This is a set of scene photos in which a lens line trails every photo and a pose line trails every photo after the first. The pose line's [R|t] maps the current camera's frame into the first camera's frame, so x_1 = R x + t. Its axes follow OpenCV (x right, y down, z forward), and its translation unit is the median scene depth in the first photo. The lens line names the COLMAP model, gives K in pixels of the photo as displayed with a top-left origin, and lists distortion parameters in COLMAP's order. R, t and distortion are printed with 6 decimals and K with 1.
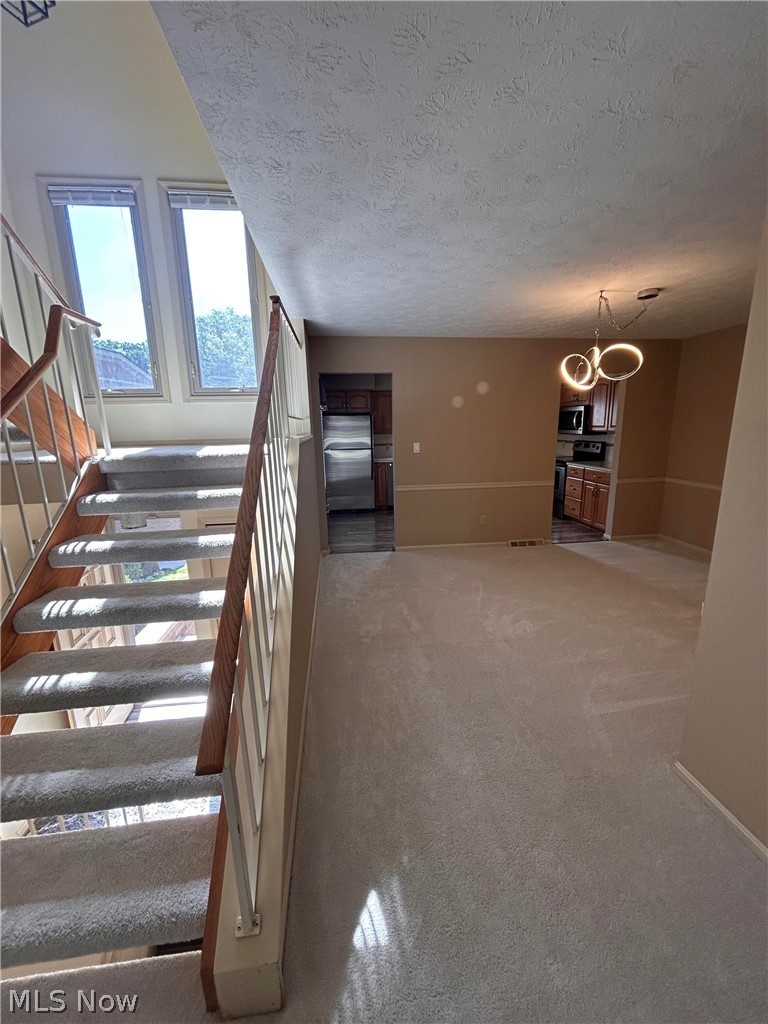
lens RADIAL K [[410.6, 0, 386.4], [0, 410.6, 514.4], [0, 0, 1]] dist [-0.001058, 0.000671]
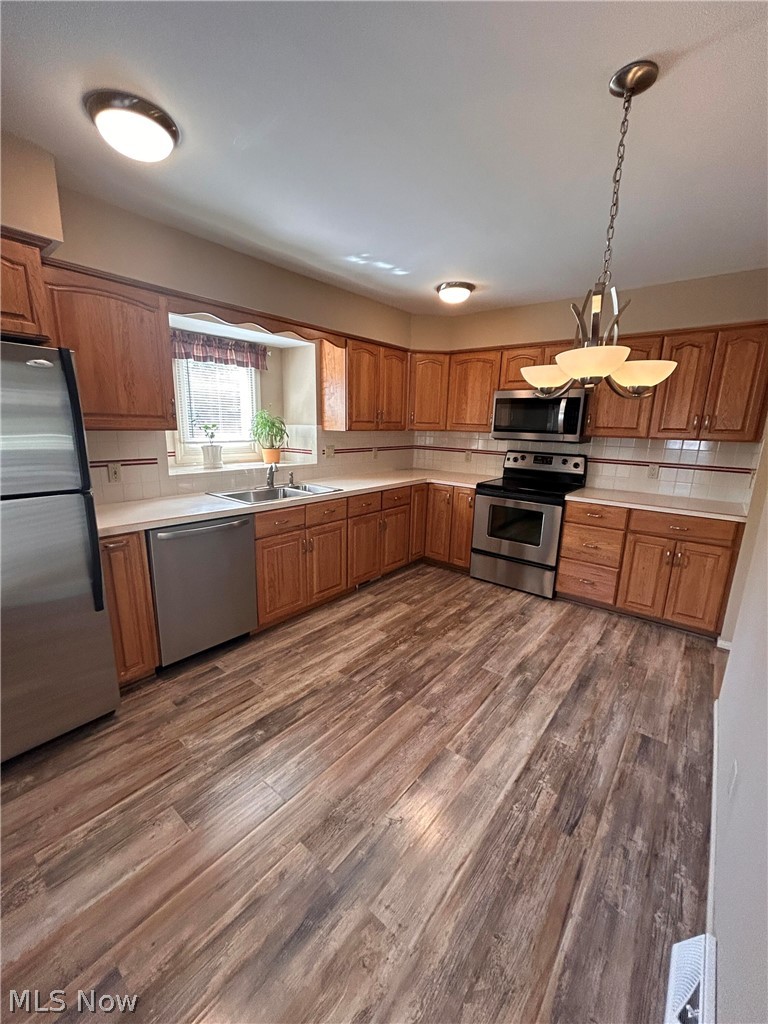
lens RADIAL K [[410.6, 0, 386.4], [0, 410.6, 514.4], [0, 0, 1]] dist [-0.001058, 0.000671]
pose [[0.708416, -0.116951, 0.696038, -0.087026], [0.109599, 0.992442, 0.055207, -0.155421], [-0.697234, 0.037176, 0.715879, 0.778943]]
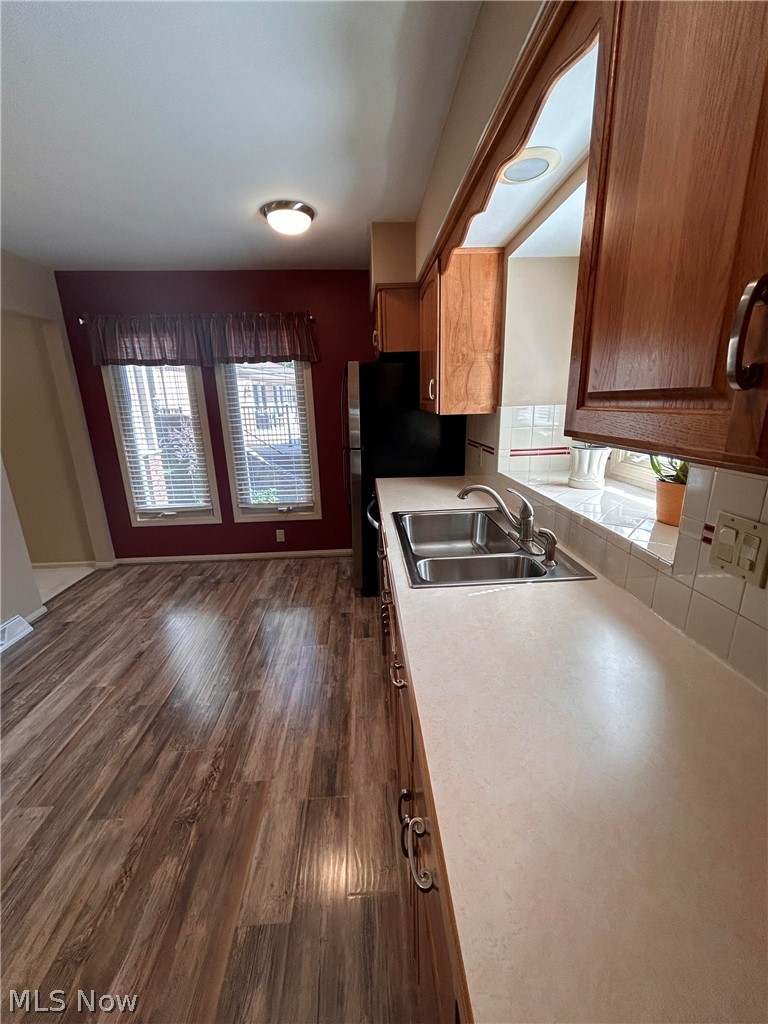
lens RADIAL K [[410.6, 0, 386.4], [0, 410.6, 514.4], [0, 0, 1]] dist [-0.001058, 0.000671]
pose [[-0.050829, 0.287394, -0.956463, 0.403855], [-0.183929, 0.938626, 0.291809, -0.247606], [0.981624, 0.190753, 0.005151, 1.158998]]
